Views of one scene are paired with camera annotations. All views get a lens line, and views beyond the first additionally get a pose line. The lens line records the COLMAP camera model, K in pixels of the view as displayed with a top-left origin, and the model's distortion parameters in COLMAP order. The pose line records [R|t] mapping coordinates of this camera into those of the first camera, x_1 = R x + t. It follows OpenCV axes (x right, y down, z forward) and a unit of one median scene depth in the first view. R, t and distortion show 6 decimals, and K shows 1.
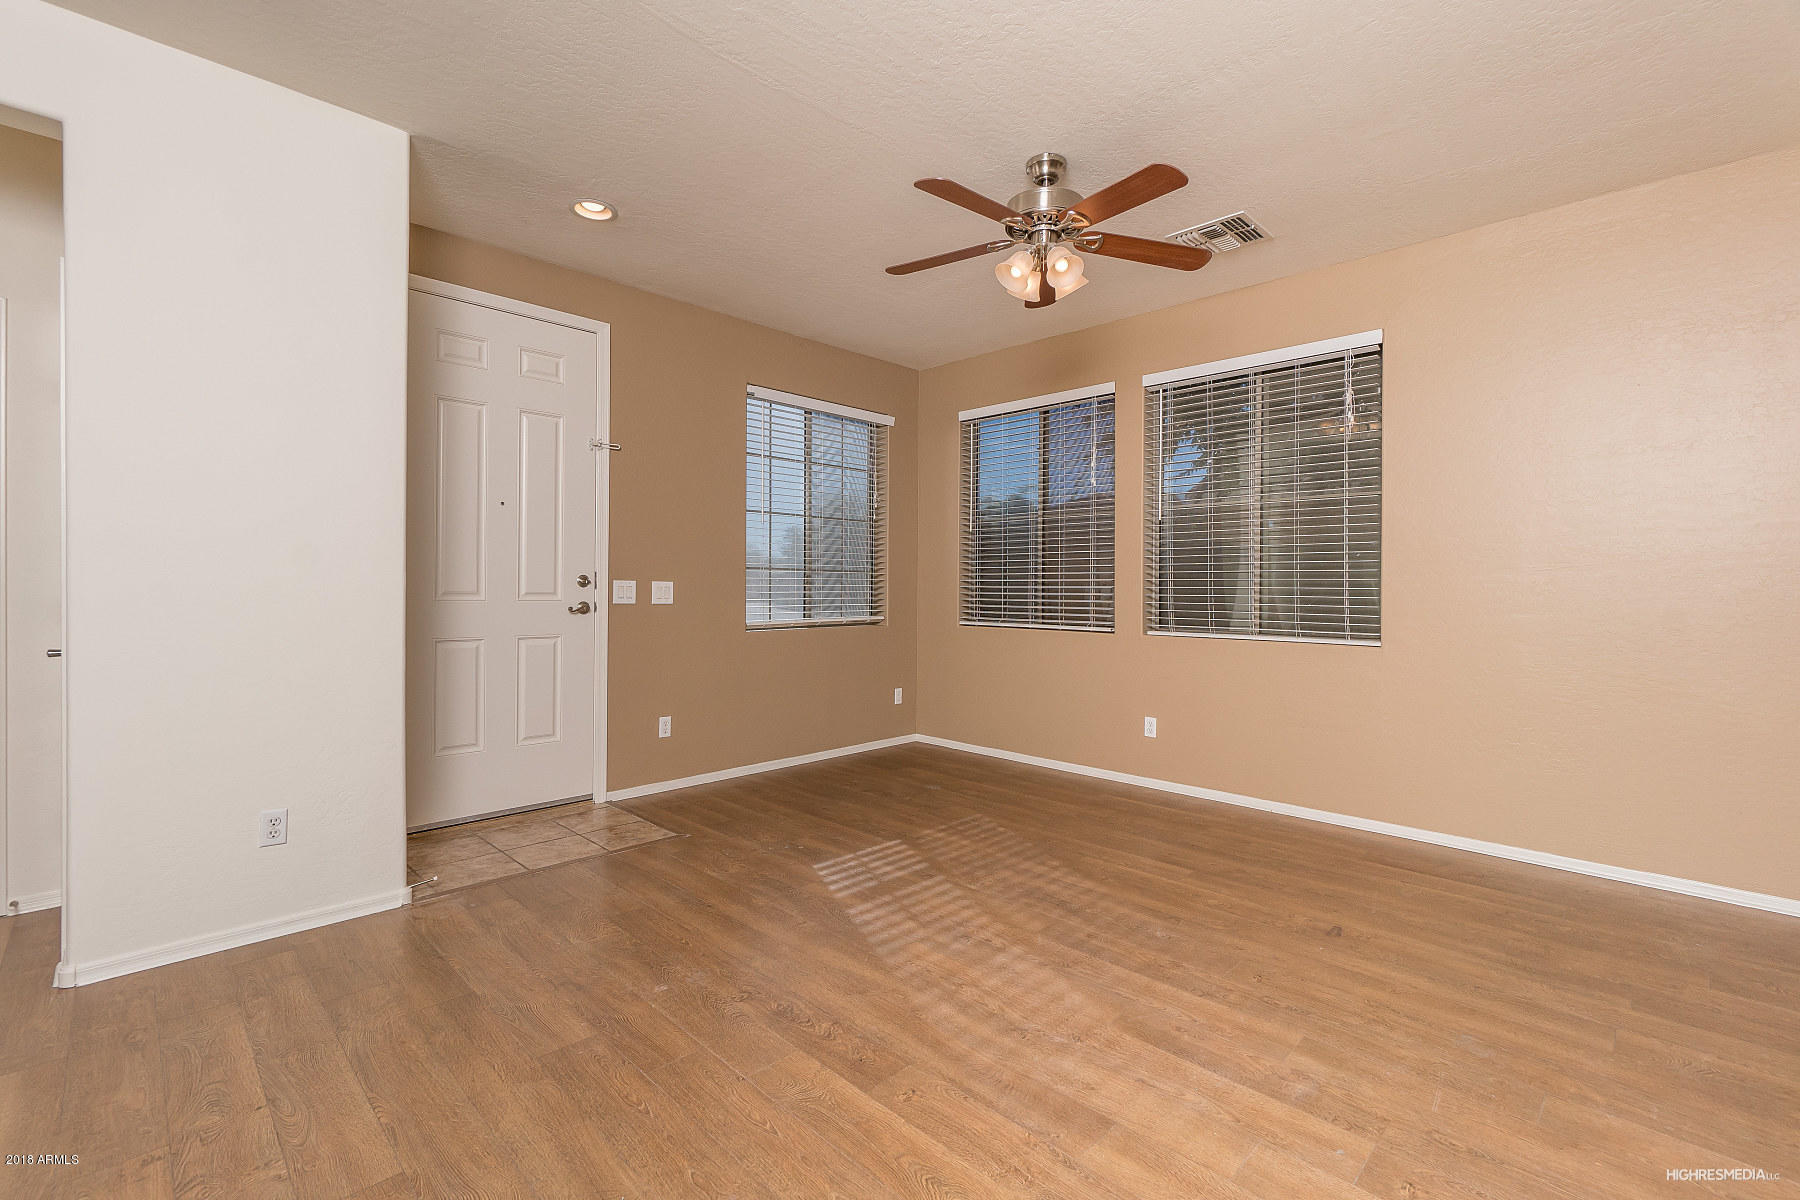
lens RADIAL K [[784.3, 0, 888.4], [0, 784.3, 590.9], [0, 0, 1]] dist [-0.001100, -0.000323]
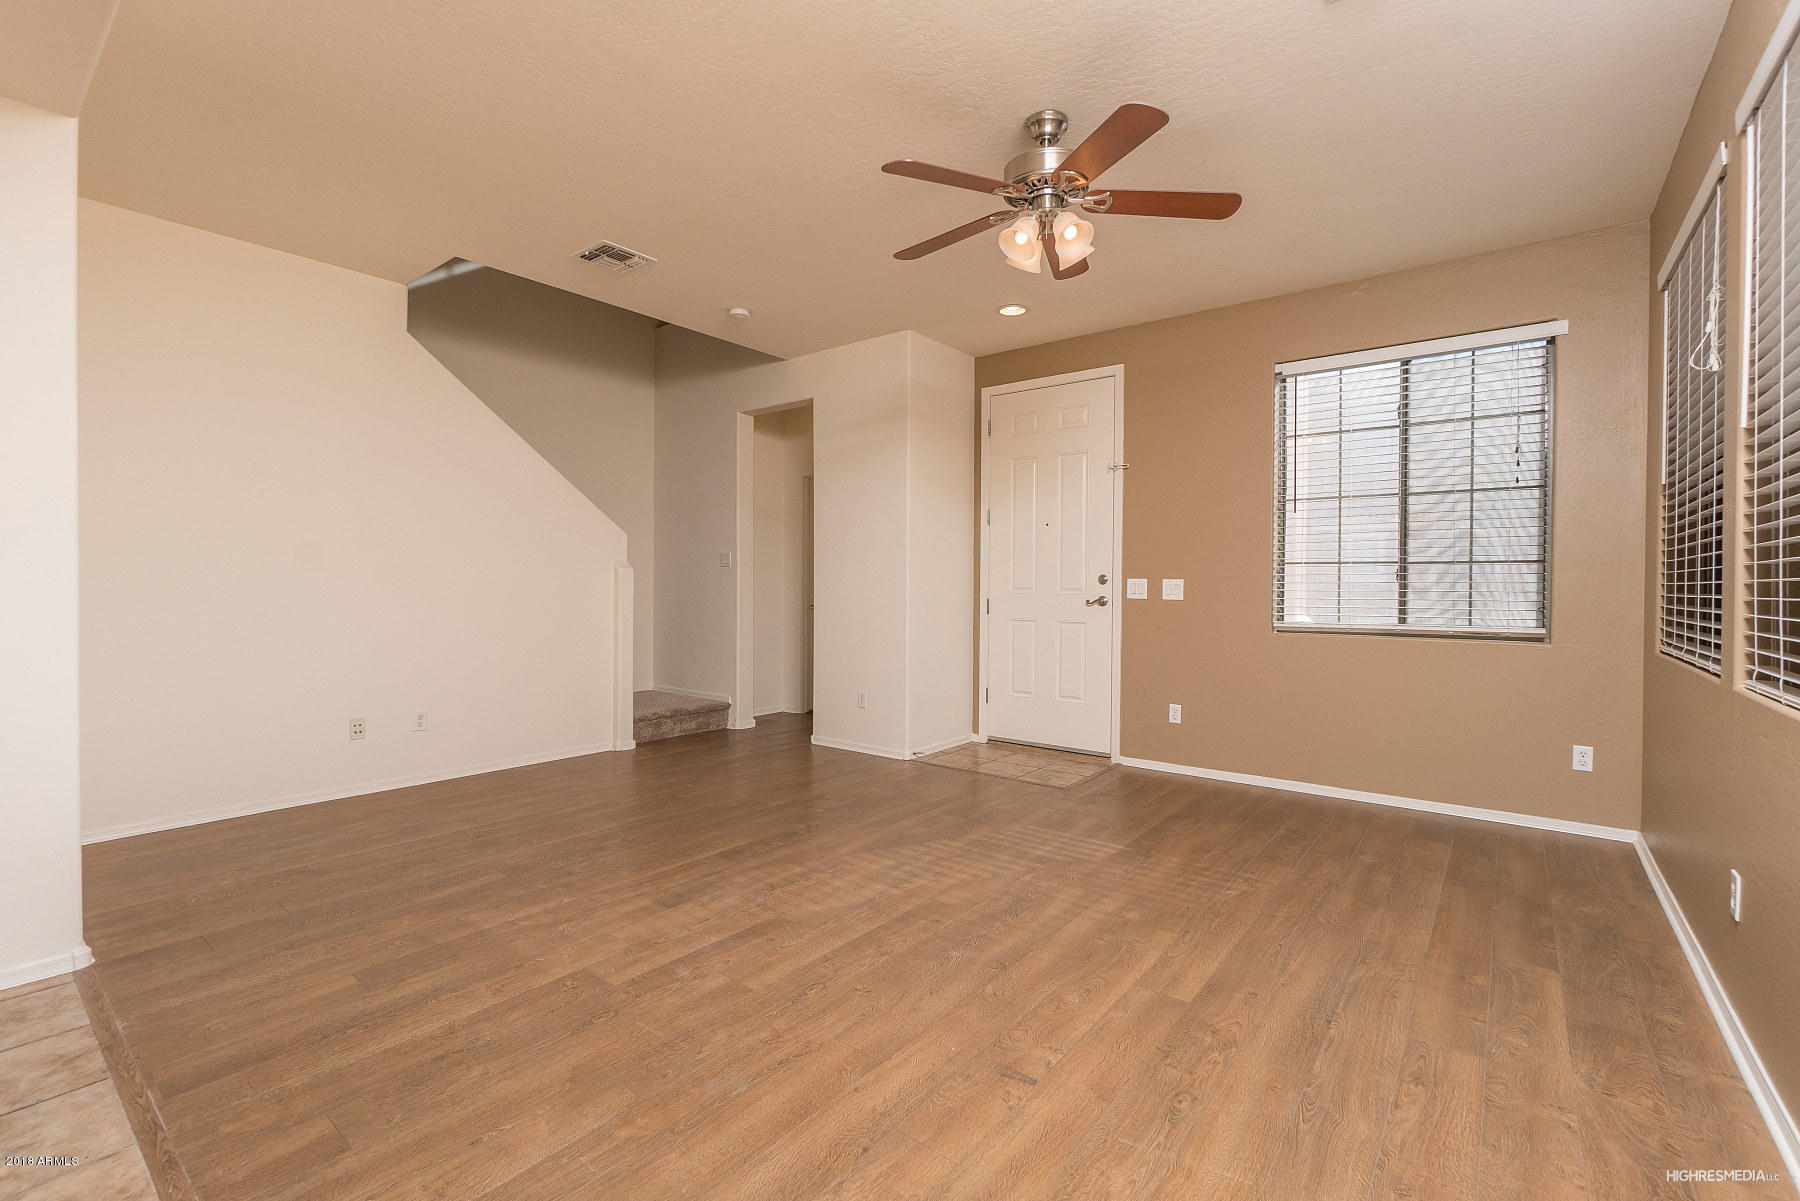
lens RADIAL K [[784.3, 0, 888.4], [0, 784.3, 591.4], [0, 0, 1]] dist [-0.001100, -0.000323]
pose [[0.110418, 0.005514, -0.993870, 1.097424], [-0.009635, 0.999944, 0.004477, 0.005546], [0.993838, 0.009082, 0.110465, 0.713679]]
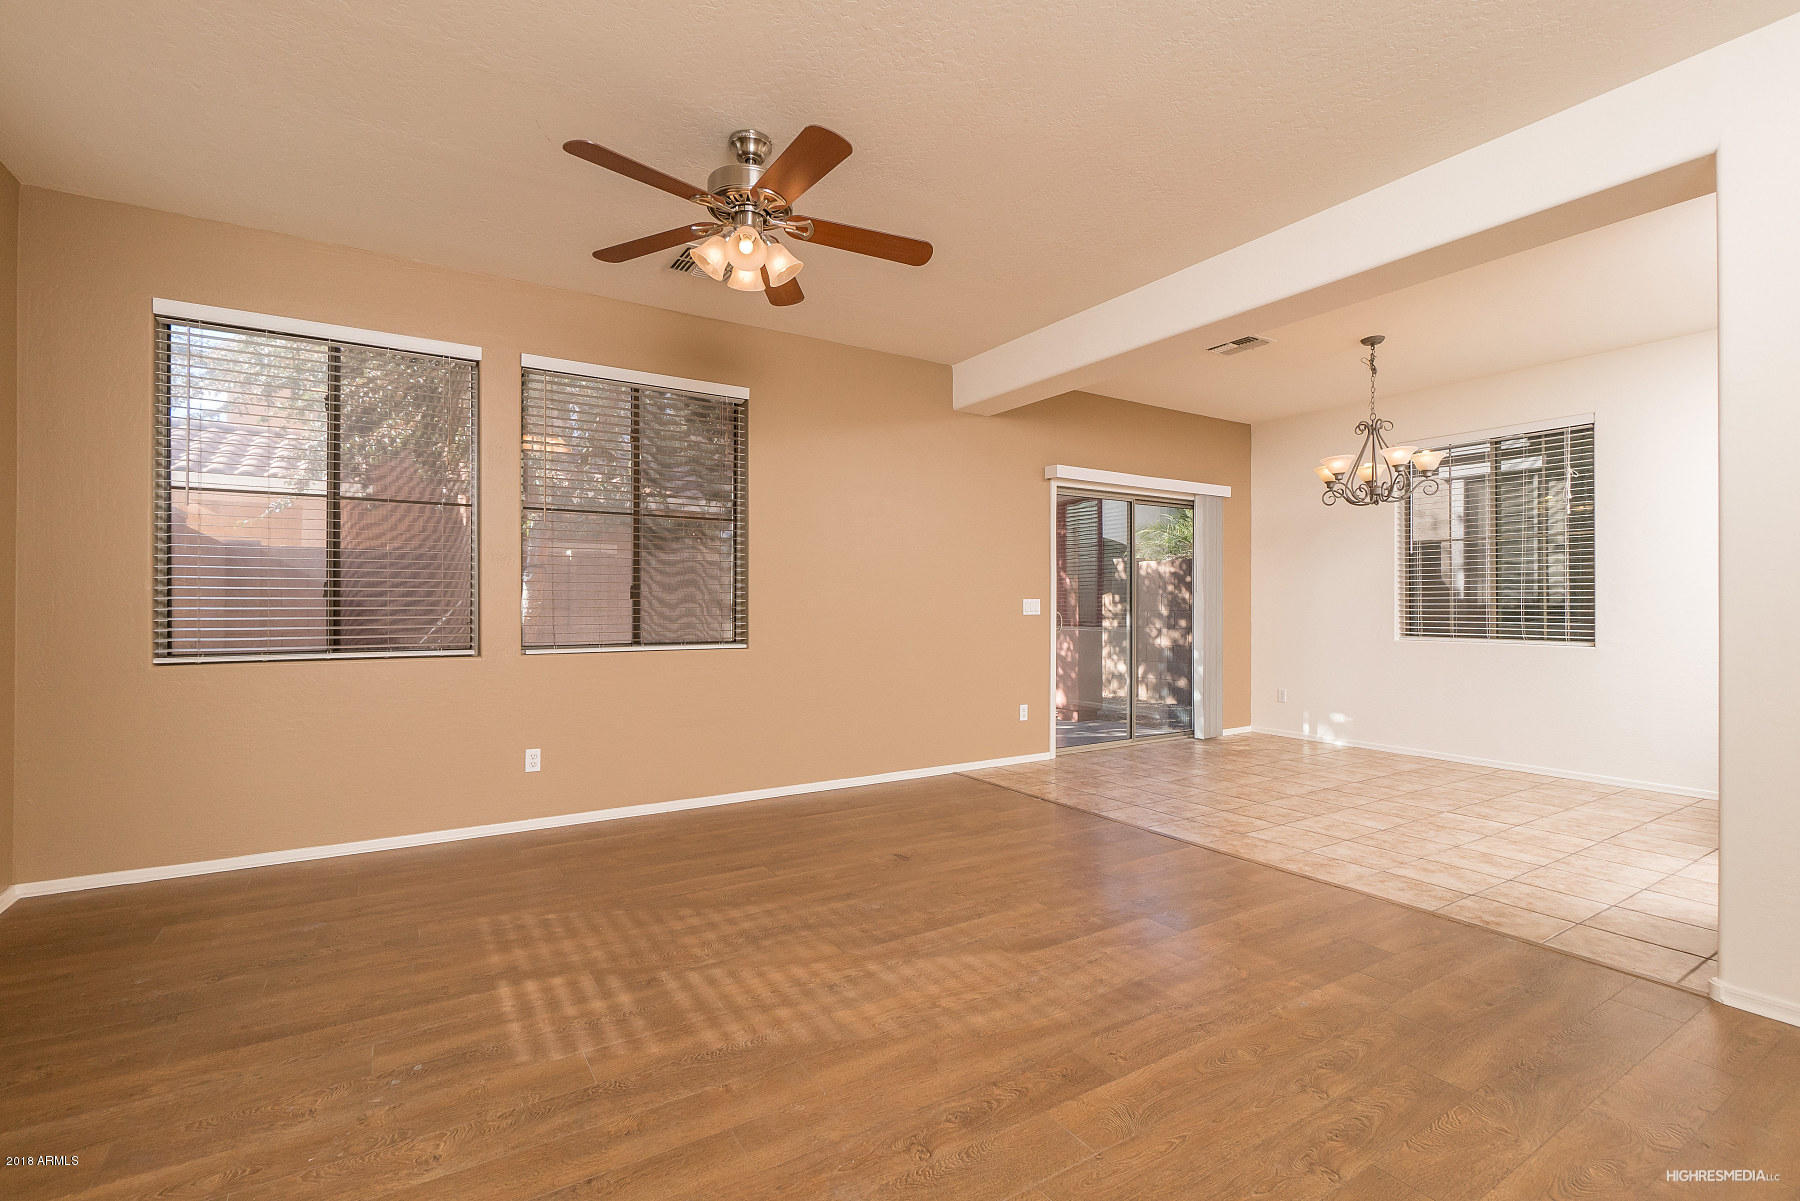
lens RADIAL K [[805.0, 0, 900.0], [0, 805.0, 600.5], [0, 0, 1]] dist [-0.002724, -0.000574]
pose [[0.213626, -0.000068, 0.976915, -0.685209], [0.001693, 0.999999, -0.000301, -0.003819], [-0.976914, 0.001719, 0.213626, 0.625186]]
